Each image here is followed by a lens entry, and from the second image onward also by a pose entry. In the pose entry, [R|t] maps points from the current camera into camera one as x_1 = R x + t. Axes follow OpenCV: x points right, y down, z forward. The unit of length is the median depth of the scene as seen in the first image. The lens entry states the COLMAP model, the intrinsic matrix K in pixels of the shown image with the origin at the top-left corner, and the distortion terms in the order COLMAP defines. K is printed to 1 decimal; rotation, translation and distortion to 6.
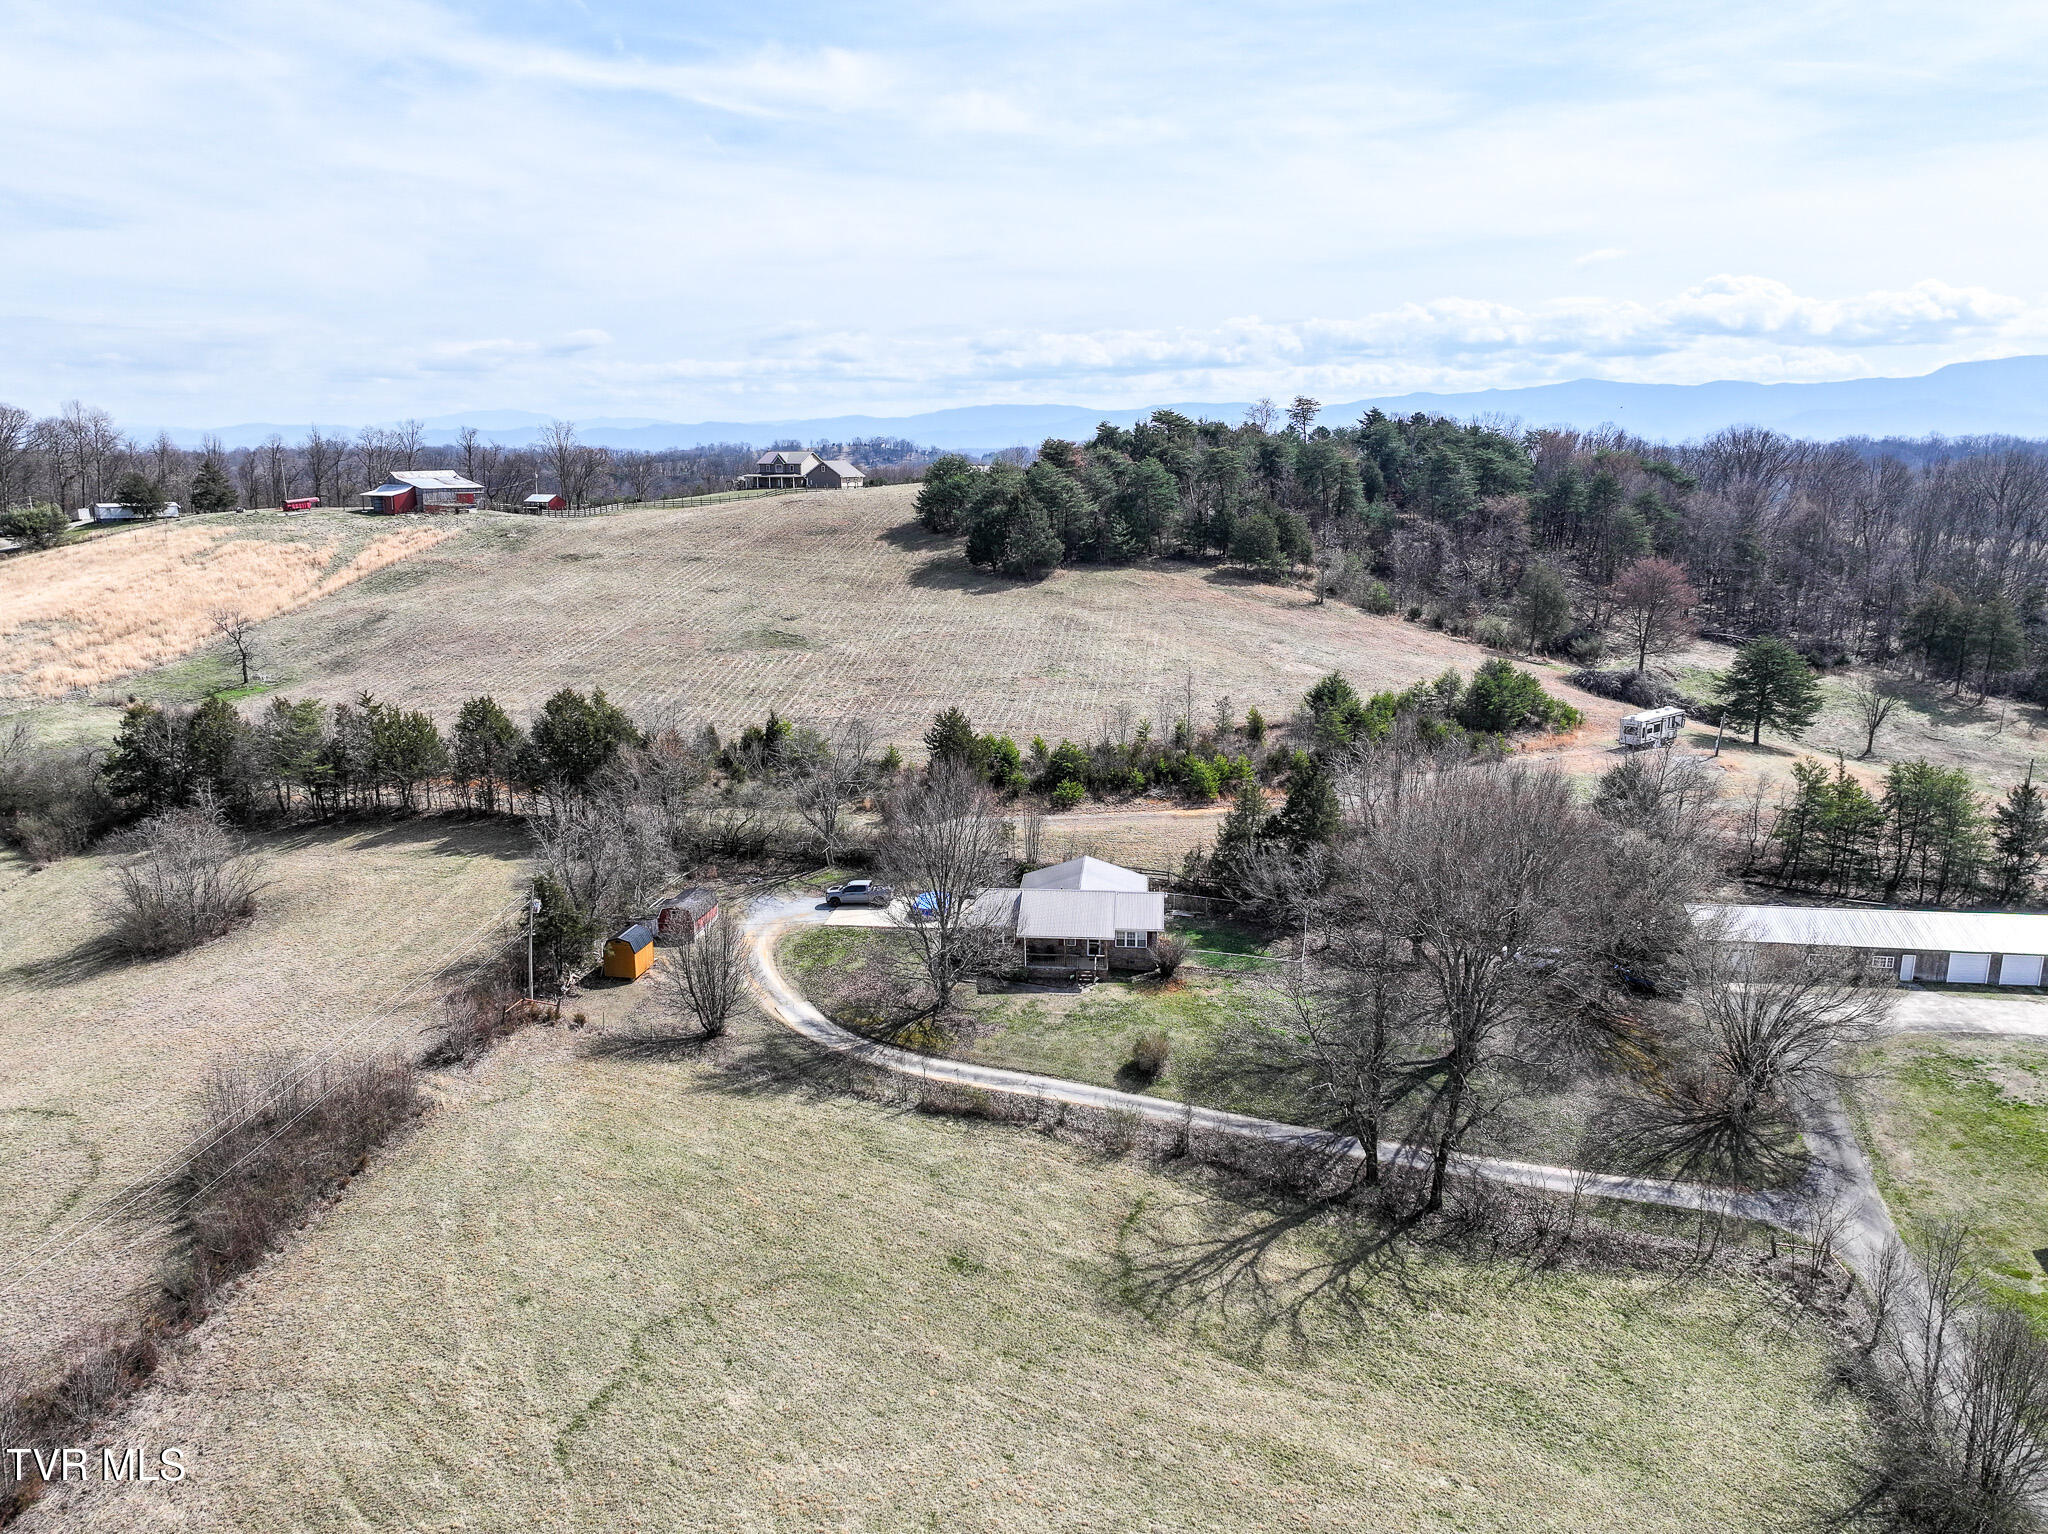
lens RADIAL K [[1440.5, 0, 1029.0], [0, 1440.5, 763.6], [0, 0, 1]] dist [0.007452, 0.002687]
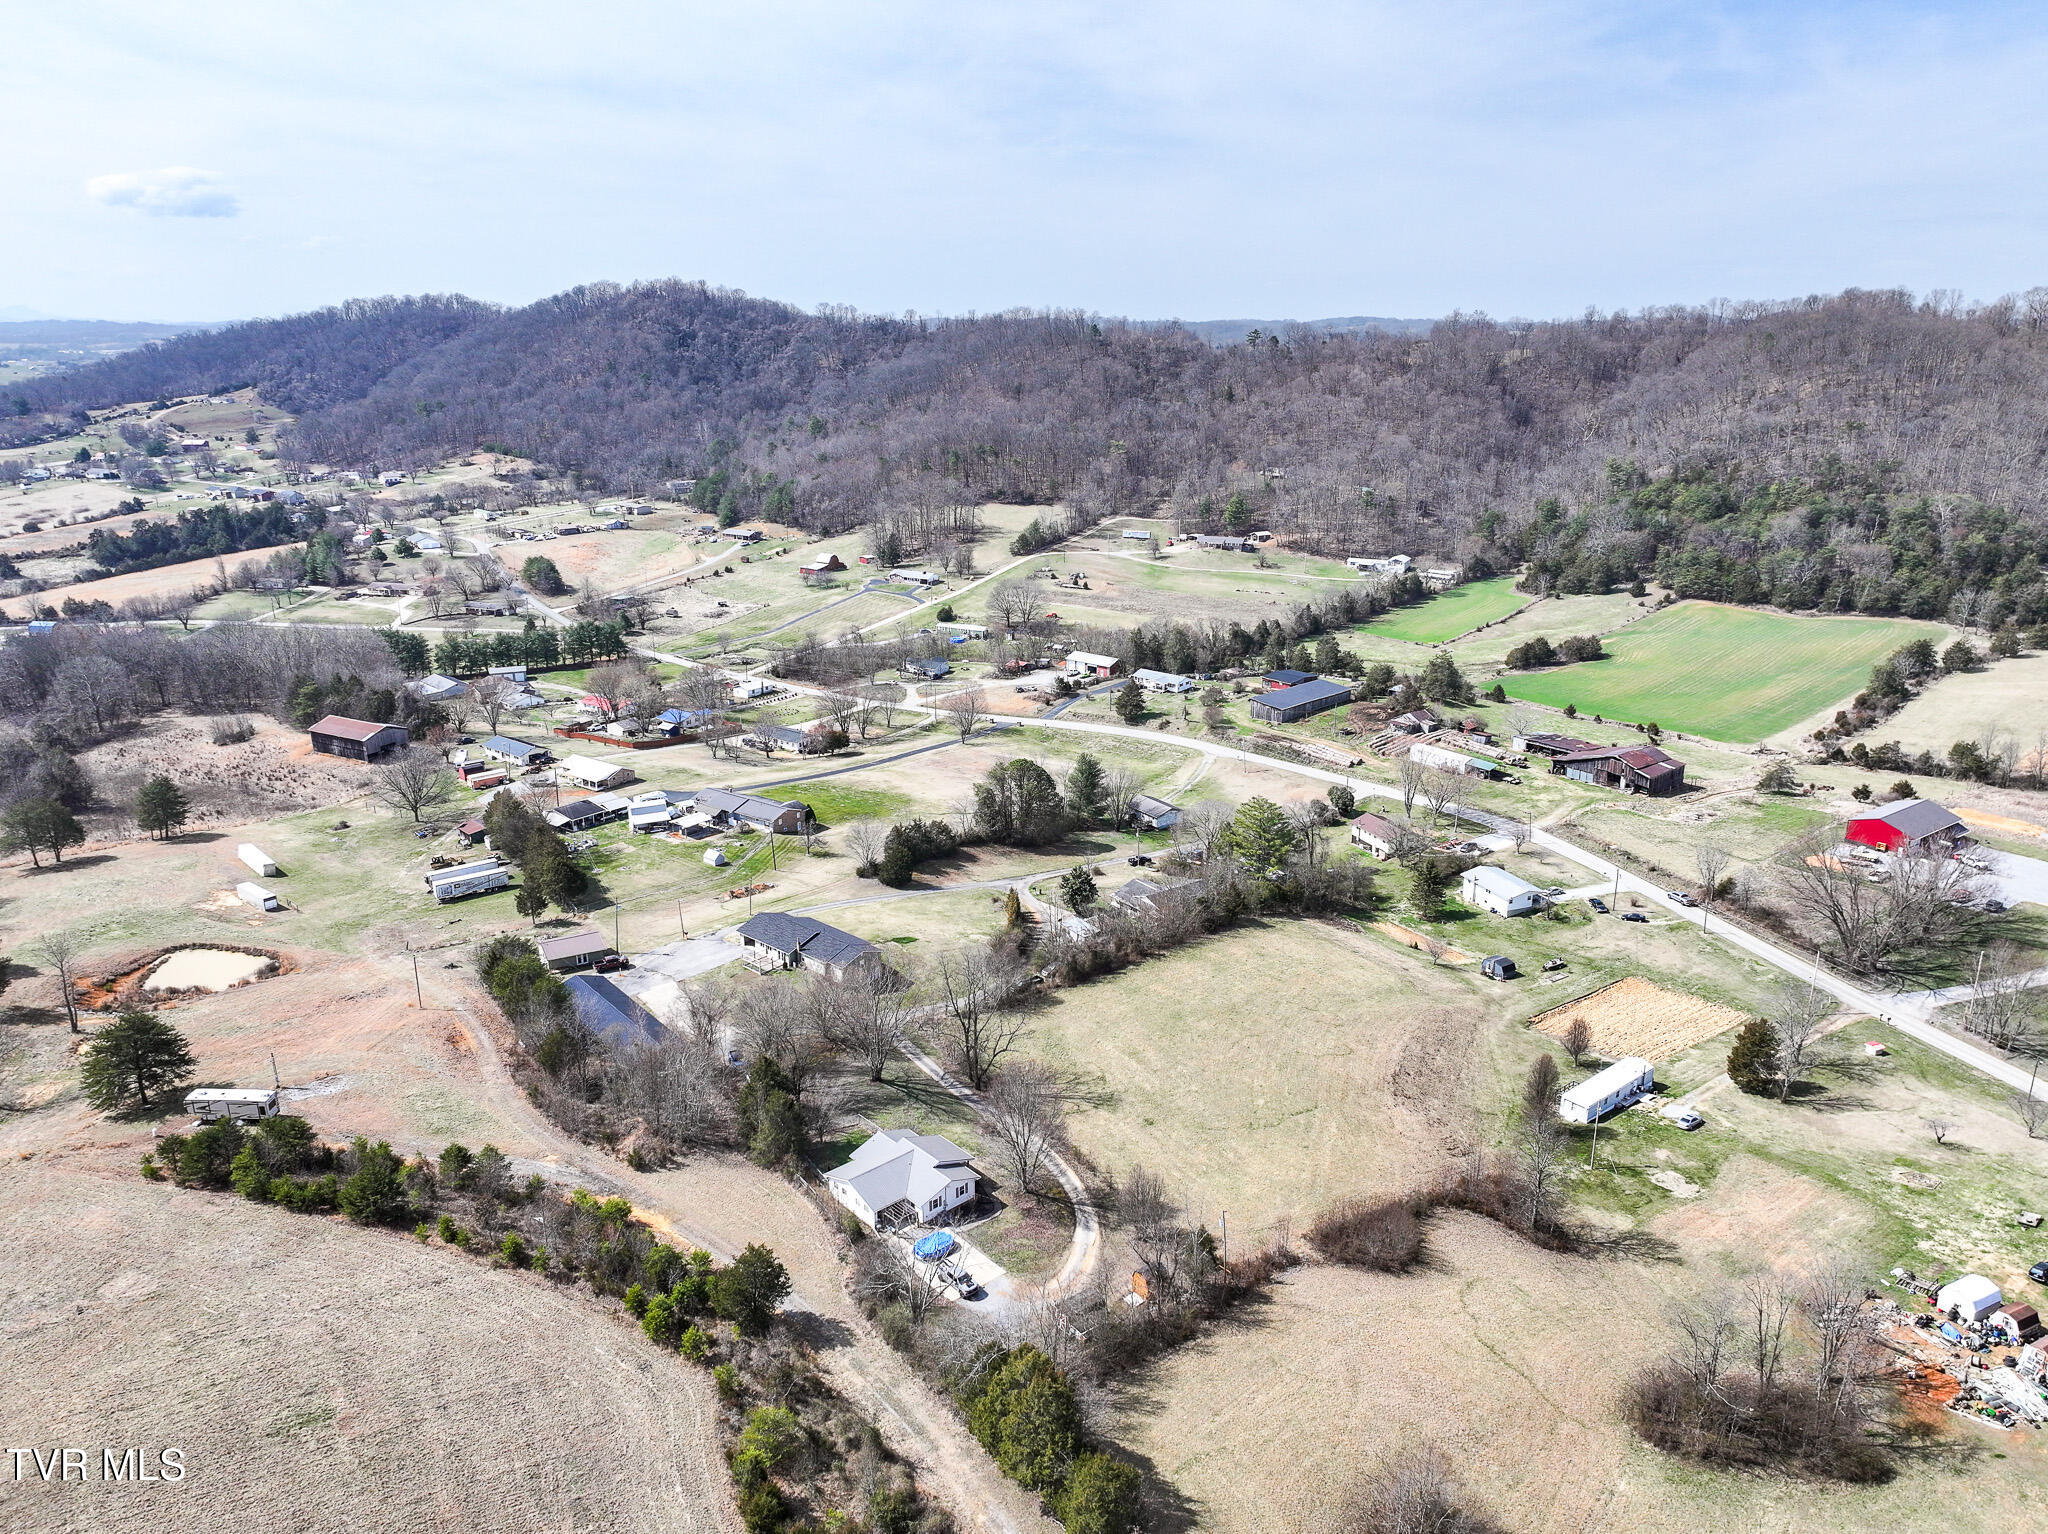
lens RADIAL K [[1440.0, 0, 1028.7], [0, 1440.0, 765.1], [0, 0, 1]] dist [0.010602, 0.005123]
pose [[-0.725790, -0.203797, 0.657036, -1.265929], [0.145006, 0.888326, 0.435718, -1.201963], [-0.672460, 0.411513, -0.615186, 2.147037]]
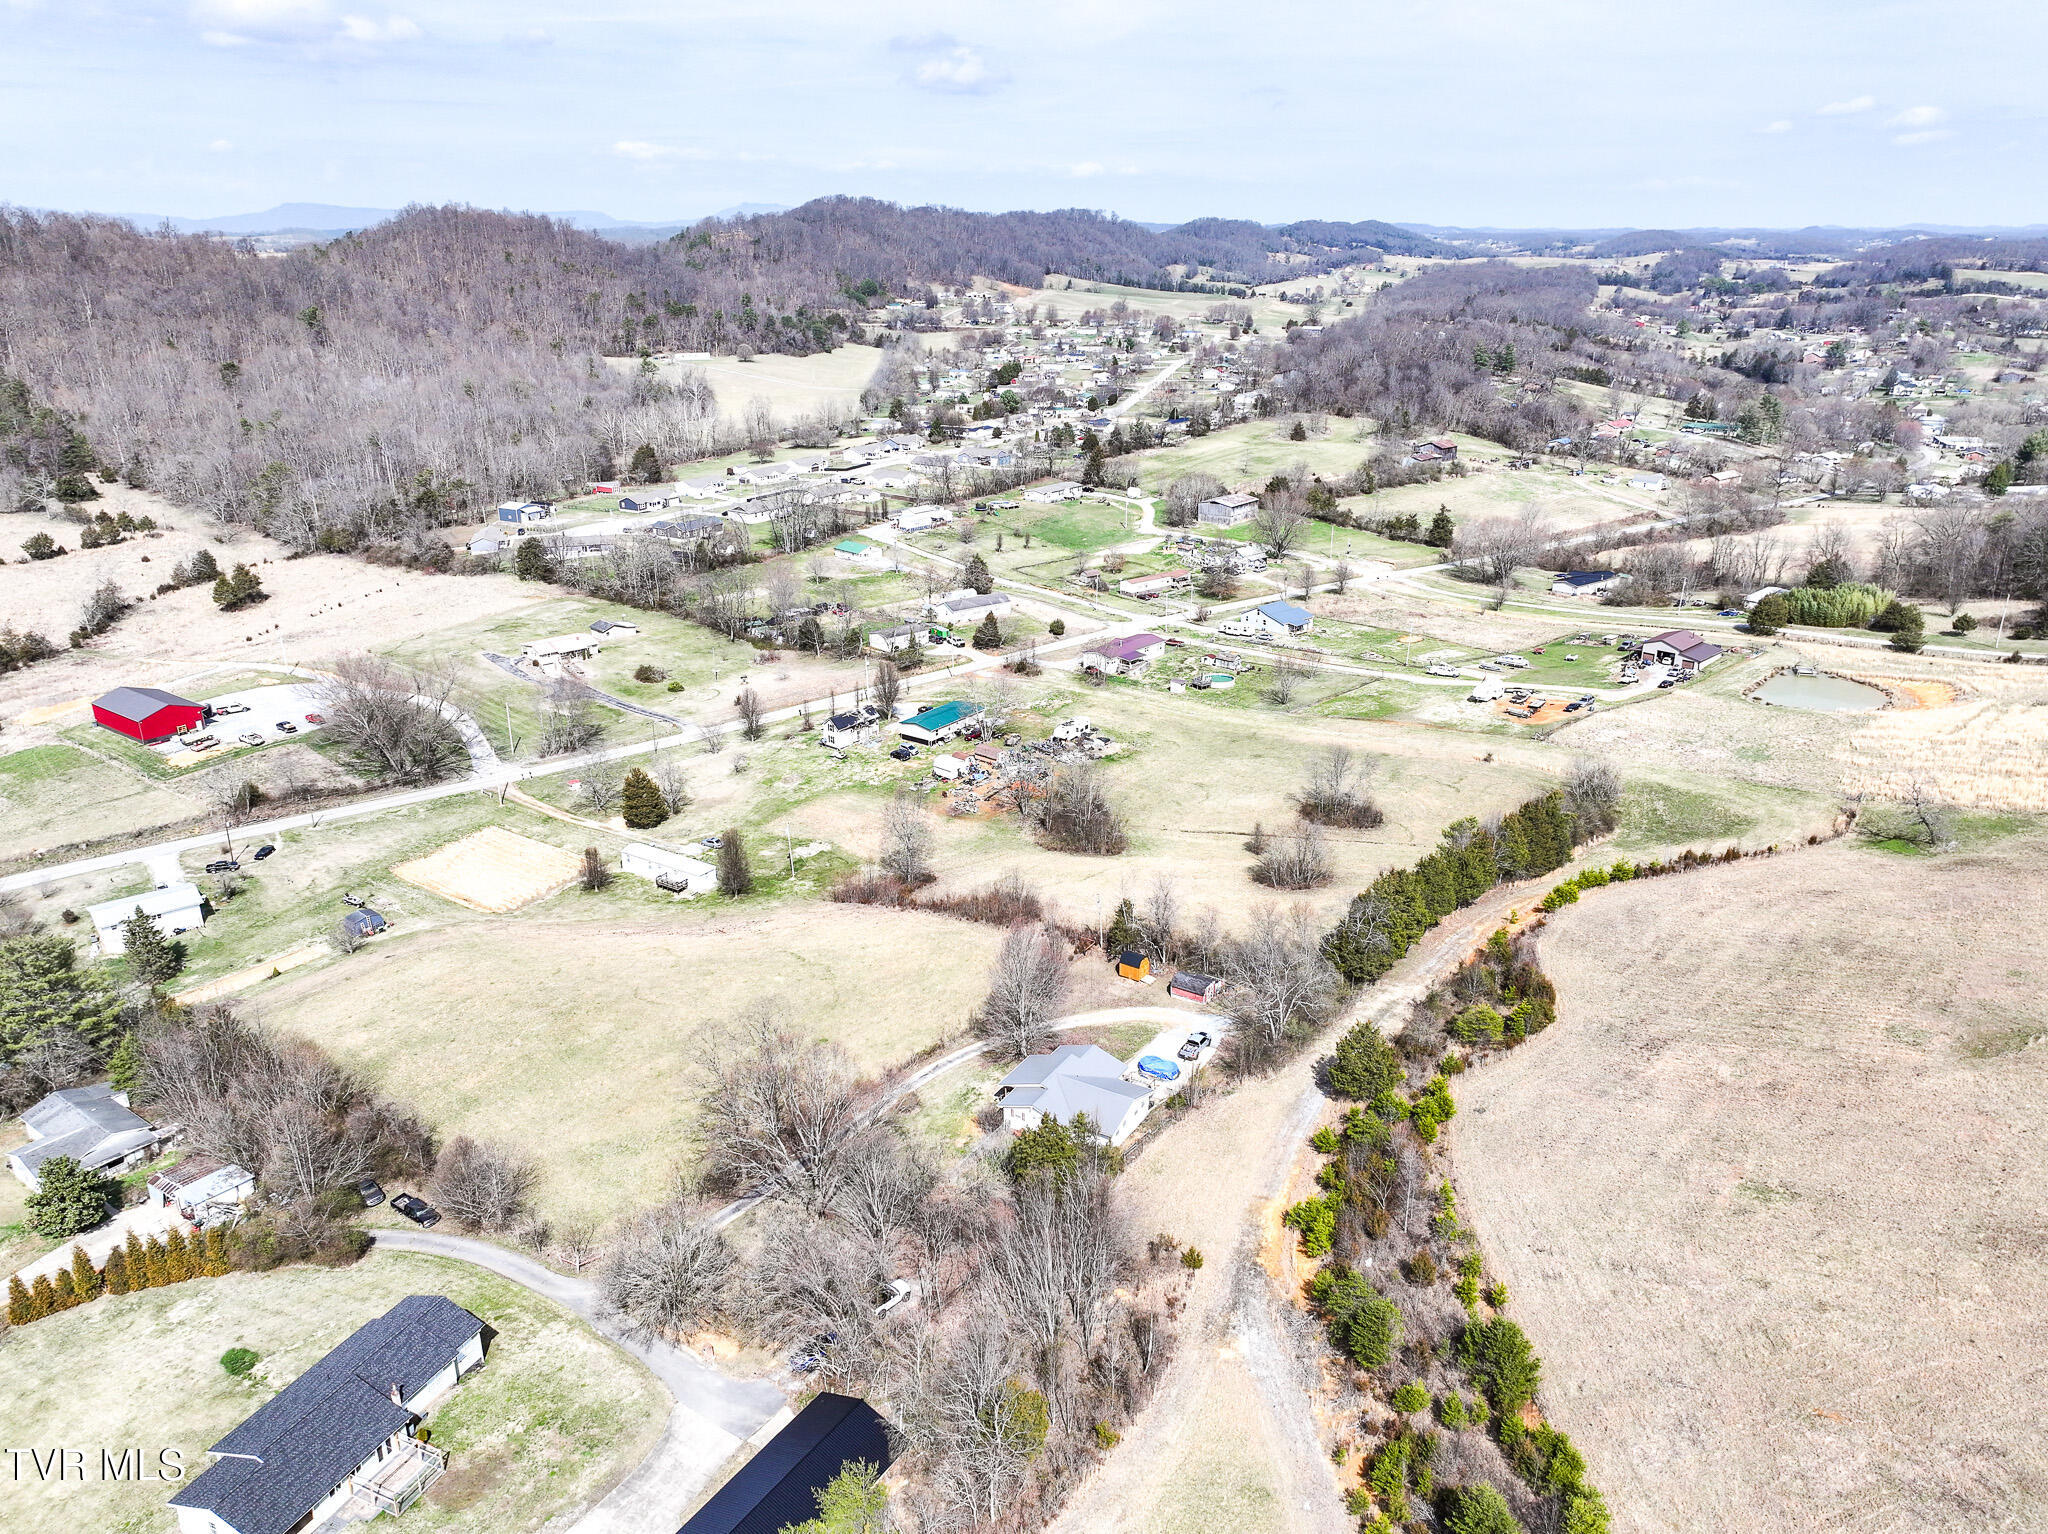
lens RADIAL K [[1440.0, 0, 1028.7], [0, 1440.0, 765.1], [0, 0, 1]] dist [0.010602, 0.005123]
pose [[-0.429932, 0.313387, -0.846727, 1.468331], [-0.191709, 0.884754, 0.424803, -1.034270], [0.882273, 0.344962, -0.320305, 1.702135]]
